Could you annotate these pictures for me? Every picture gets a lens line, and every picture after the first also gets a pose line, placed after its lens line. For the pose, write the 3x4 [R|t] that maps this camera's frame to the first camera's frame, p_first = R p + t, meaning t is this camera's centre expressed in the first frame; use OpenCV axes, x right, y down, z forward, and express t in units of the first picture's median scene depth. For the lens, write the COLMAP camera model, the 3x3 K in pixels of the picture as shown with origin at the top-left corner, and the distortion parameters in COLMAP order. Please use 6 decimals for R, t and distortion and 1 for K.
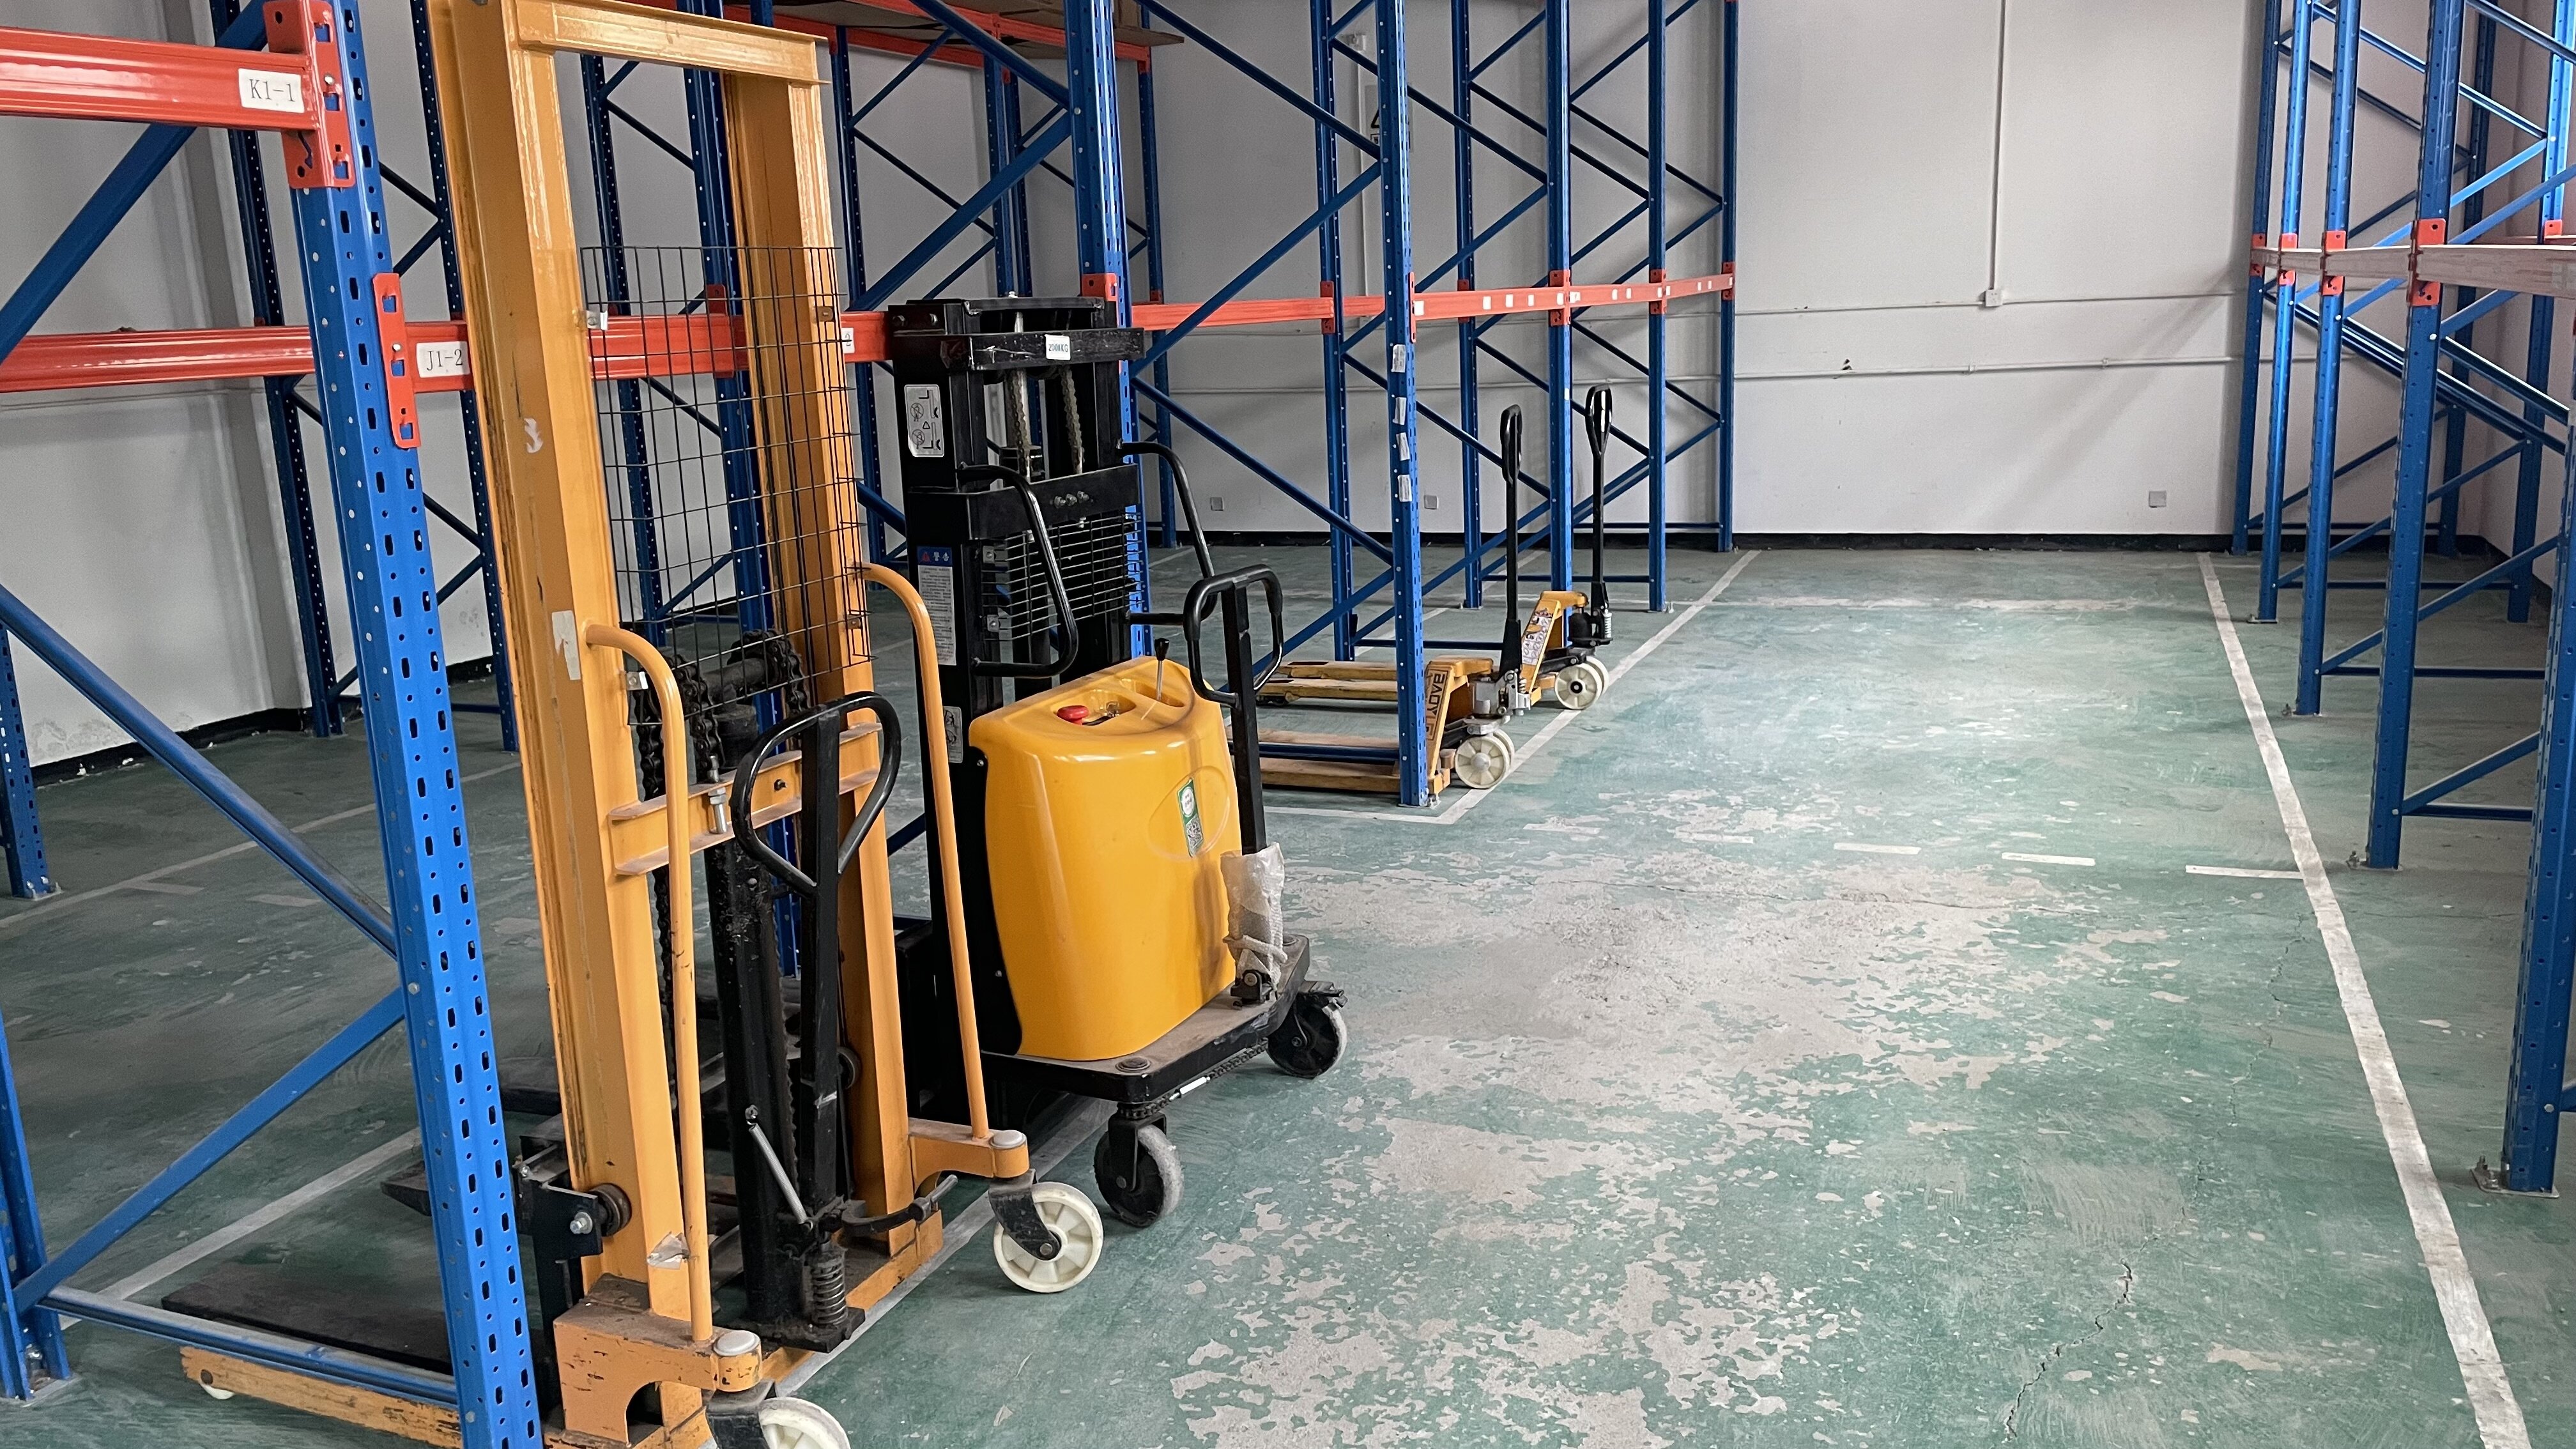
lens RADIAL K [[1938.0, 0, 1299.2], [0, 1938.0, 713.1], [0, 0, 1]] dist [0.067717, -0.082667]
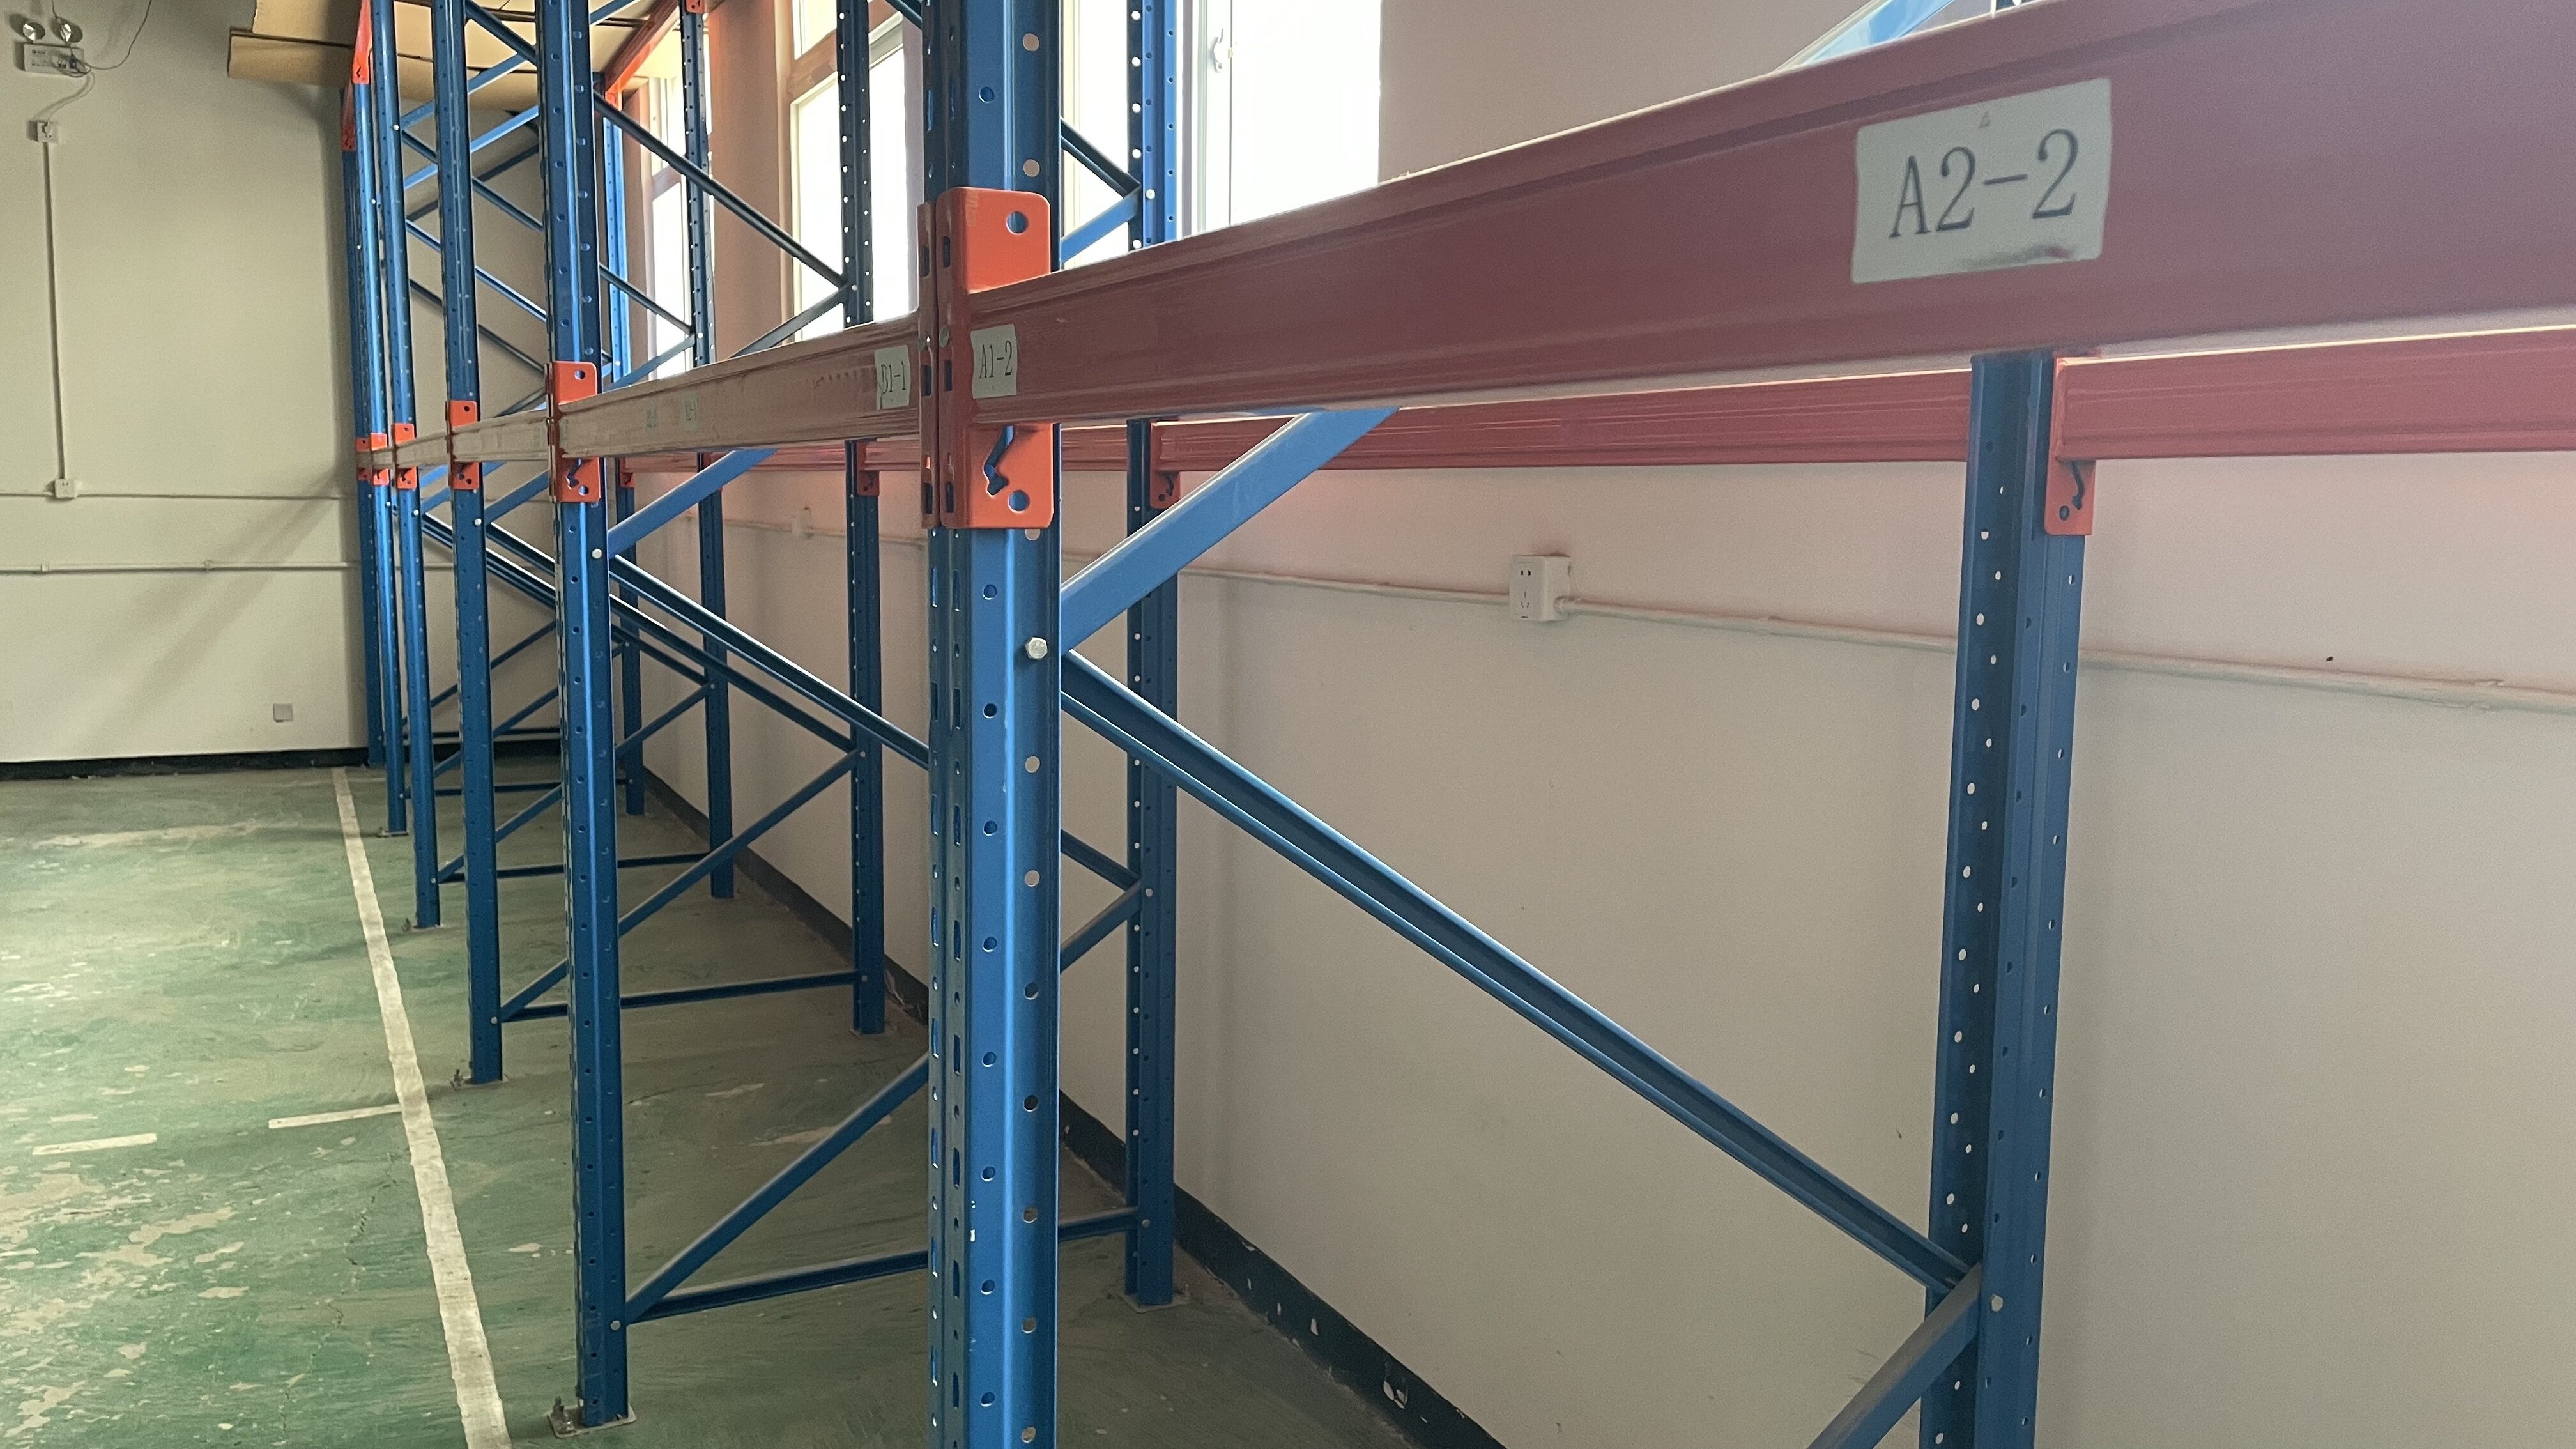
lens RADIAL K [[1938.0, 0, 1286.7], [0, 1938.0, 723.2], [0, 0, 1]] dist [0.067717, -0.082667]
pose [[0.657615, -0.038291, 0.752380, 0.101309], [0.120244, 0.991239, -0.054652, 0.005713], [-0.743696, 0.126409, 0.656458, 0.079053]]
